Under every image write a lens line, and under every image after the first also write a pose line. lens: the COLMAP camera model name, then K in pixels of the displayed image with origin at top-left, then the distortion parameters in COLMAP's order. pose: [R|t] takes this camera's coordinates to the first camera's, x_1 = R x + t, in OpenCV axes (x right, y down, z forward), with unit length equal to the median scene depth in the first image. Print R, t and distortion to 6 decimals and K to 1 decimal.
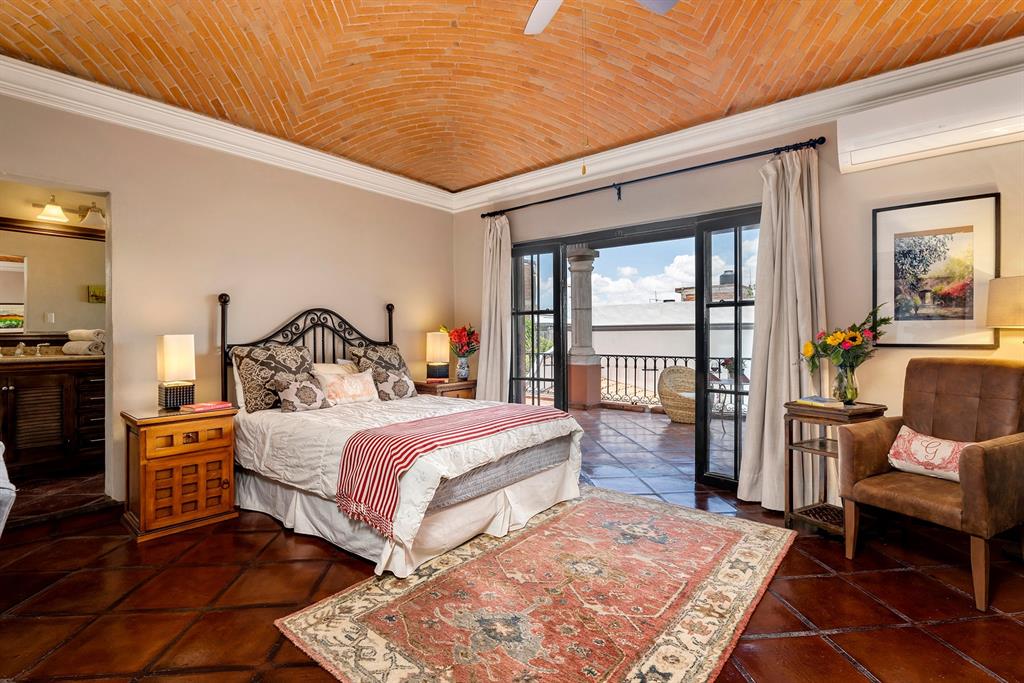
lens RADIAL K [[486.5, 0, 493.4], [0, 486.5, 340.8], [0, 0, 1]] dist [-0.011950, 0.000045]
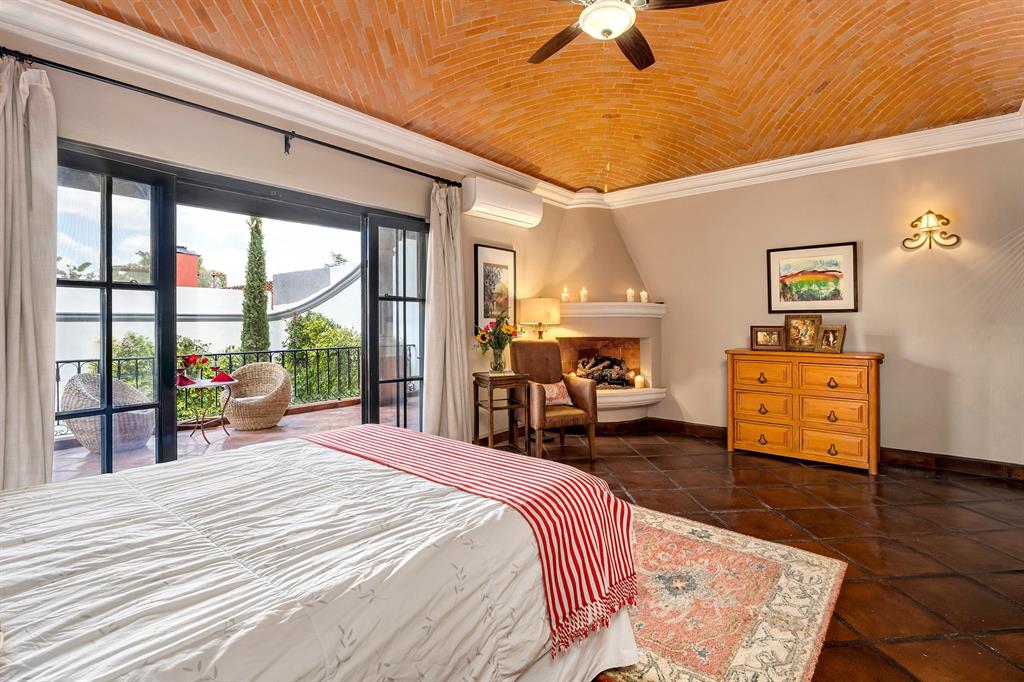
lens RADIAL K [[489.0, 0, 510.9], [0, 489.0, 320.0], [0, 0, 1]] dist [0.001588, 0.000338]
pose [[-0.000856, 0.025519, 0.999674, -0.643017], [0.009912, 0.999625, -0.025509, 0.005297], [-0.999951, 0.009887, -0.001109, 0.784769]]
